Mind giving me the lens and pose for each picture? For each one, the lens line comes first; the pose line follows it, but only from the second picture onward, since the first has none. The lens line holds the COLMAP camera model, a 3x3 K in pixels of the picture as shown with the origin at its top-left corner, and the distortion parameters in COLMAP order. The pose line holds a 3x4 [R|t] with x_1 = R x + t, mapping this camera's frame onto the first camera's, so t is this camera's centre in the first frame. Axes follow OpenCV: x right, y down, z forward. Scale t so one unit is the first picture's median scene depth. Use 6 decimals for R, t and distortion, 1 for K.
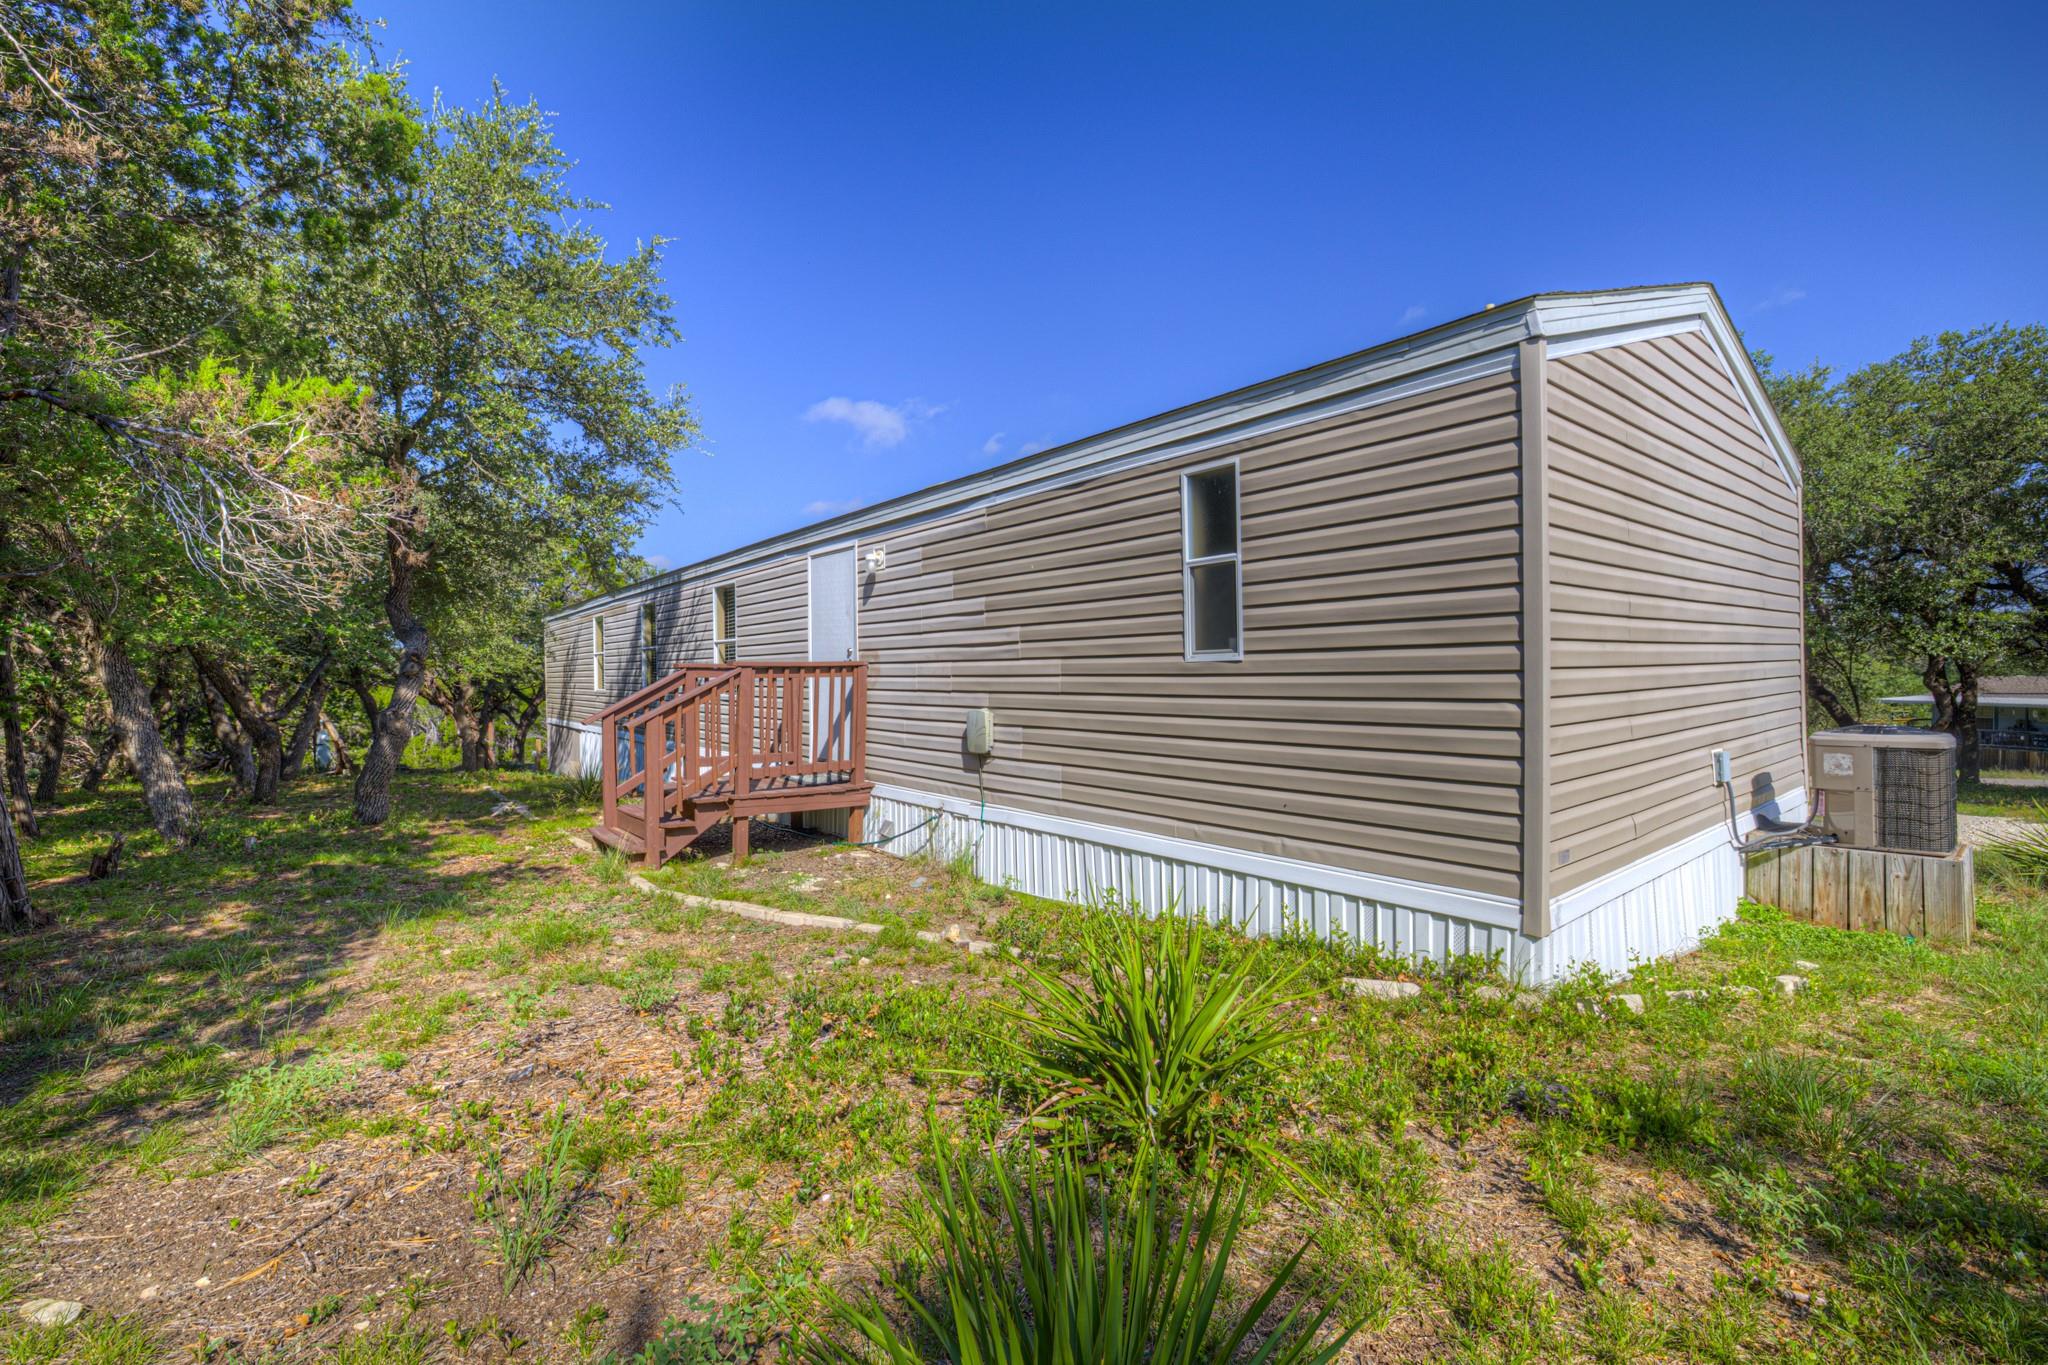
lens RADIAL K [[876.8, 0, 1014.5], [0, 876.8, 680.0], [0, 0, 1]] dist [-0.051623, 0.021208]
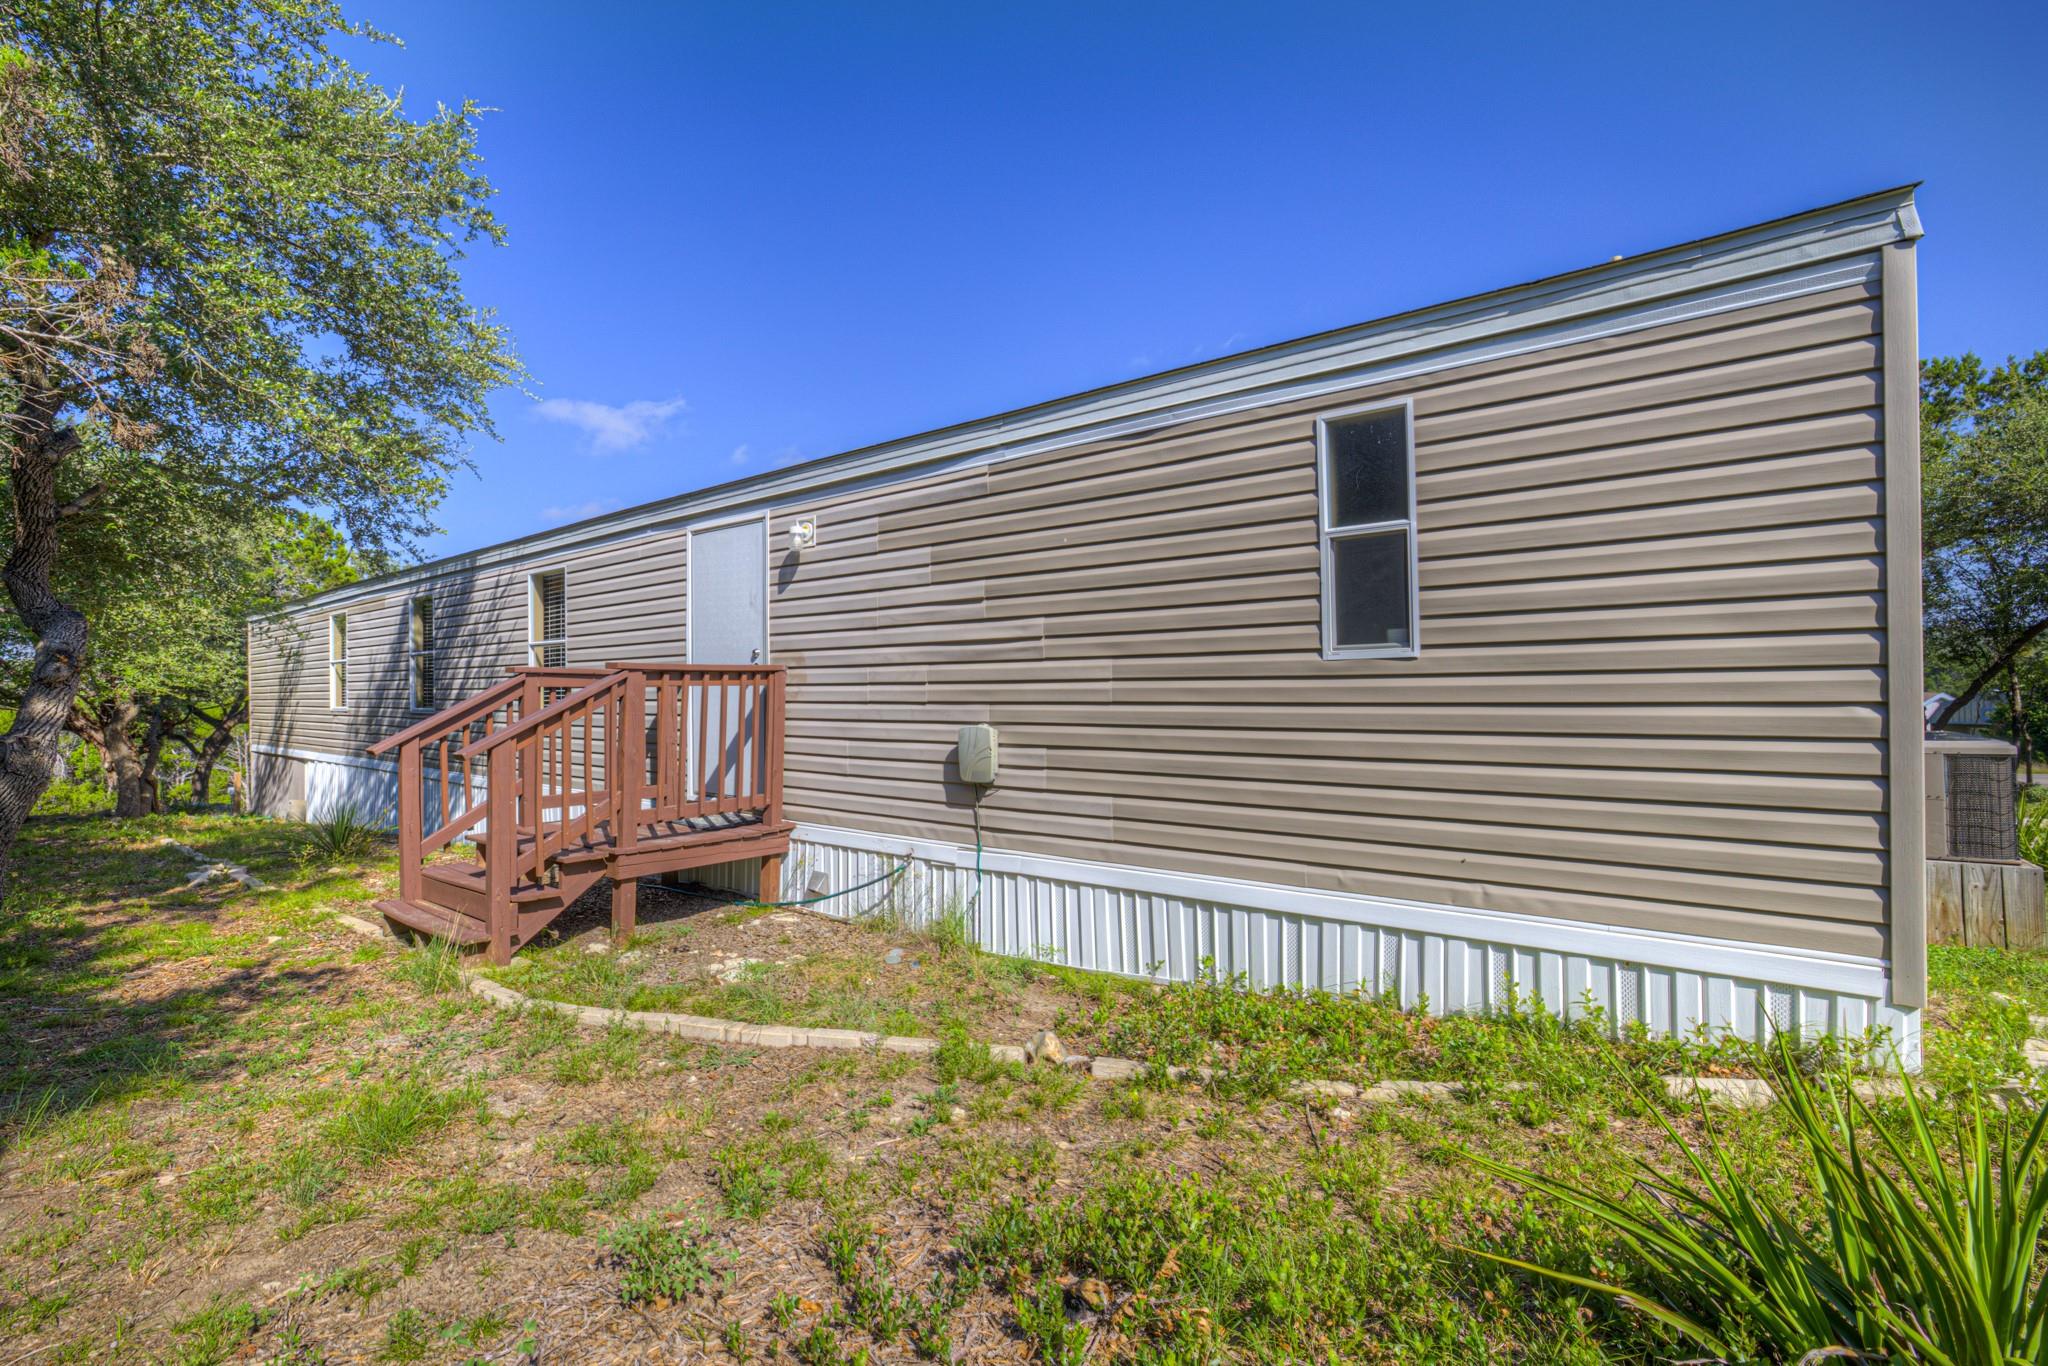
lens RADIAL K [[876.8, 0, 1014.5], [0, 876.8, 680.5], [0, 0, 1]] dist [-0.051623, 0.021208]
pose [[0.968237, 0.002980, 0.250017, -0.196284], [0.002154, 0.999792, -0.020257, 0.009211], [-0.250026, 0.020152, 0.968029, 0.240185]]
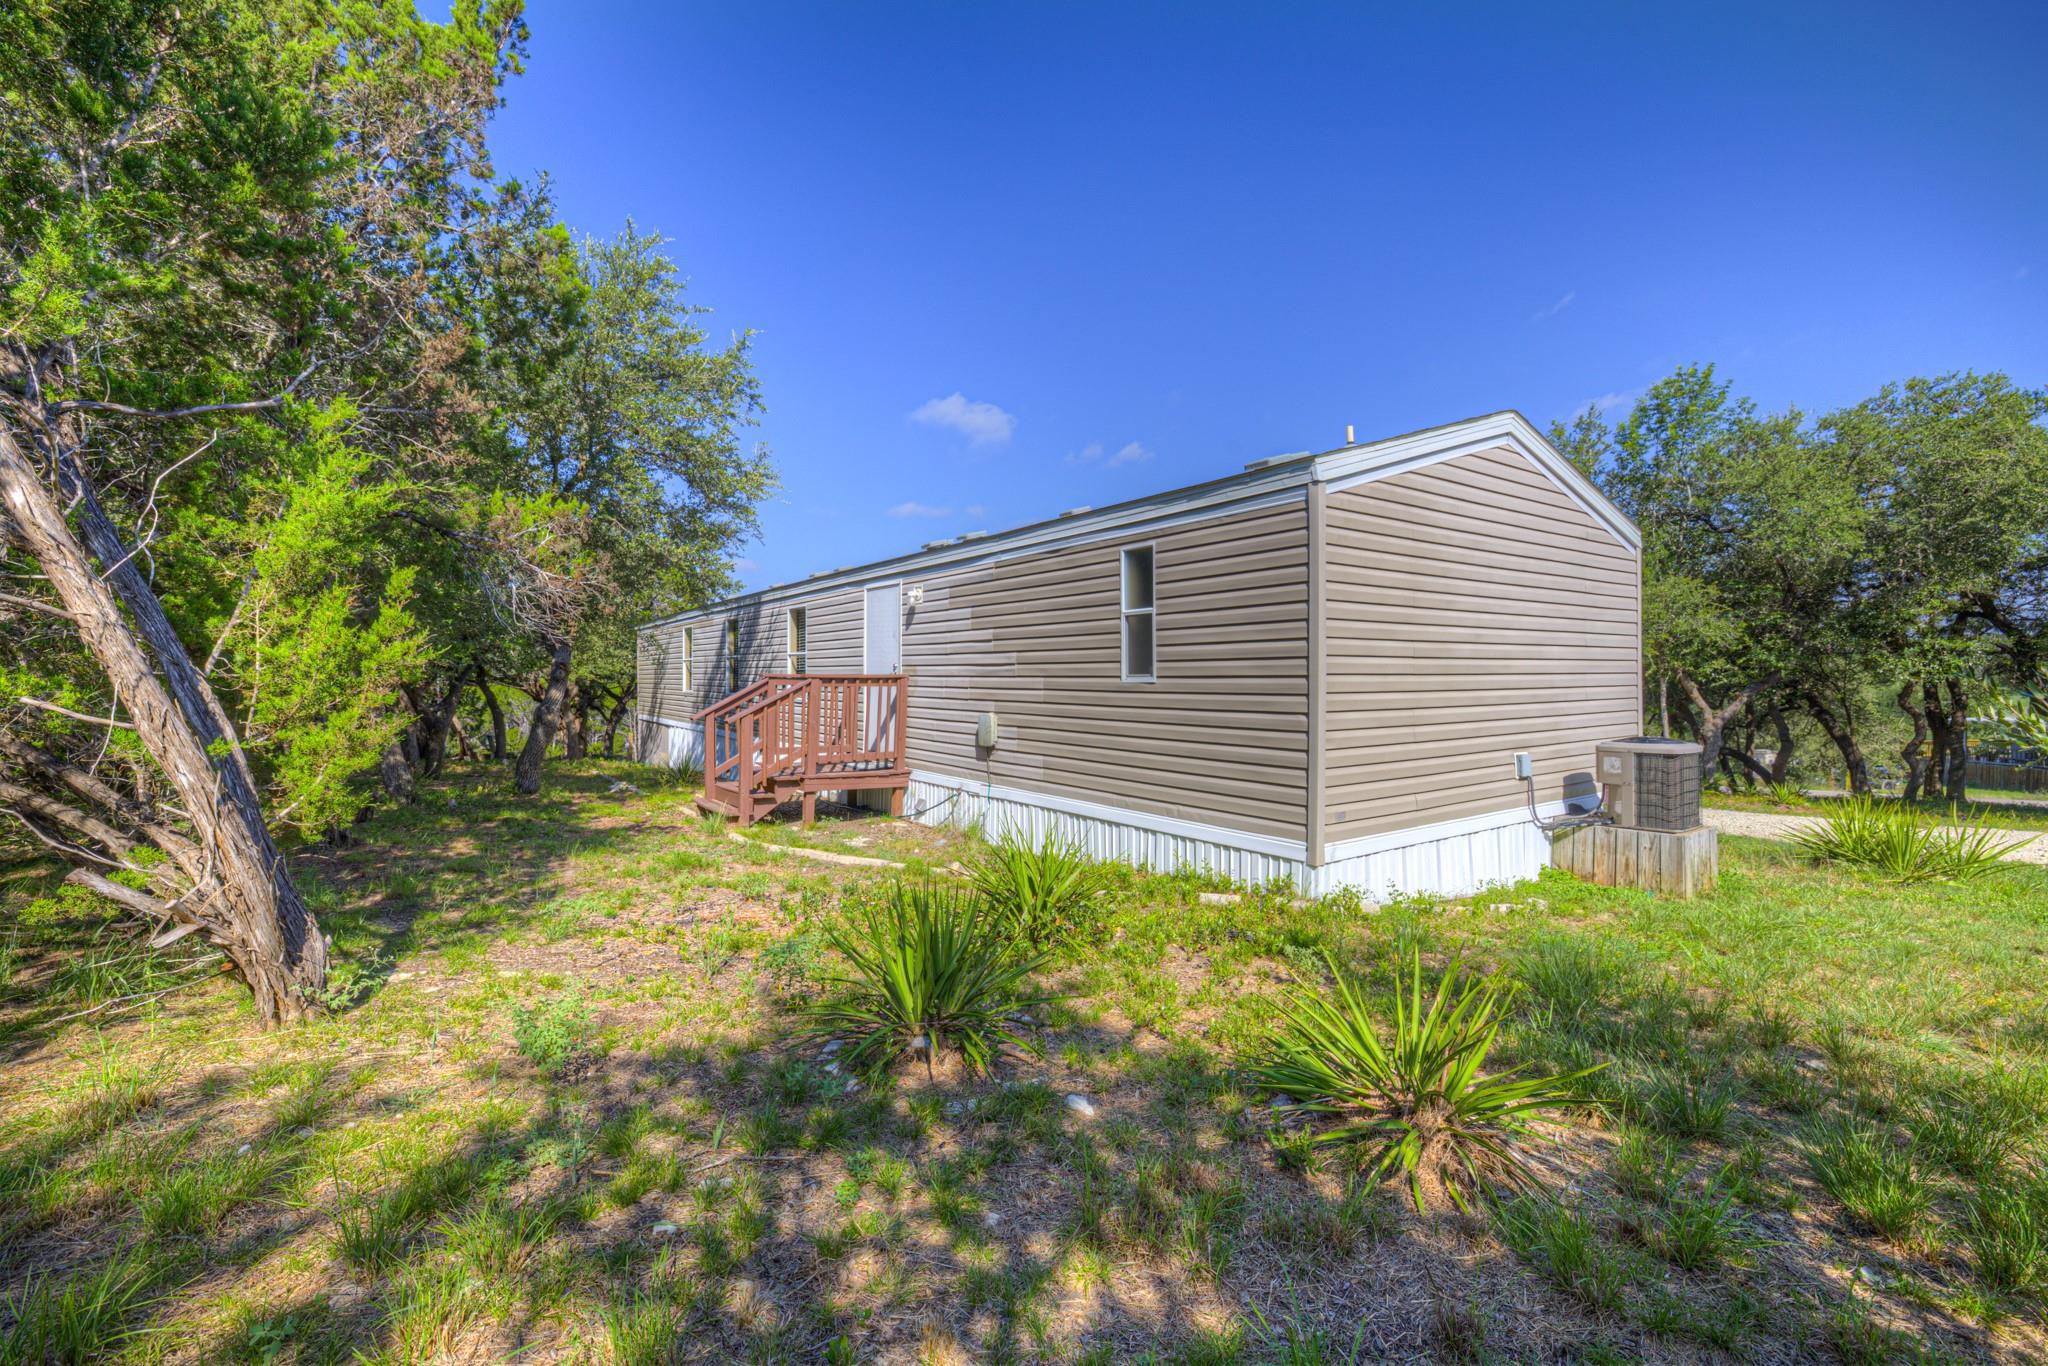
lens RADIAL K [[876.8, 0, 1014.5], [0, 876.8, 680.5], [0, 0, 1]] dist [-0.051623, 0.021208]
pose [[0.997550, 0.014910, -0.068353, 0.089229], [-0.015225, 0.999876, -0.004086, -0.011304], [0.068283, 0.005117, 0.997653, -0.319699]]
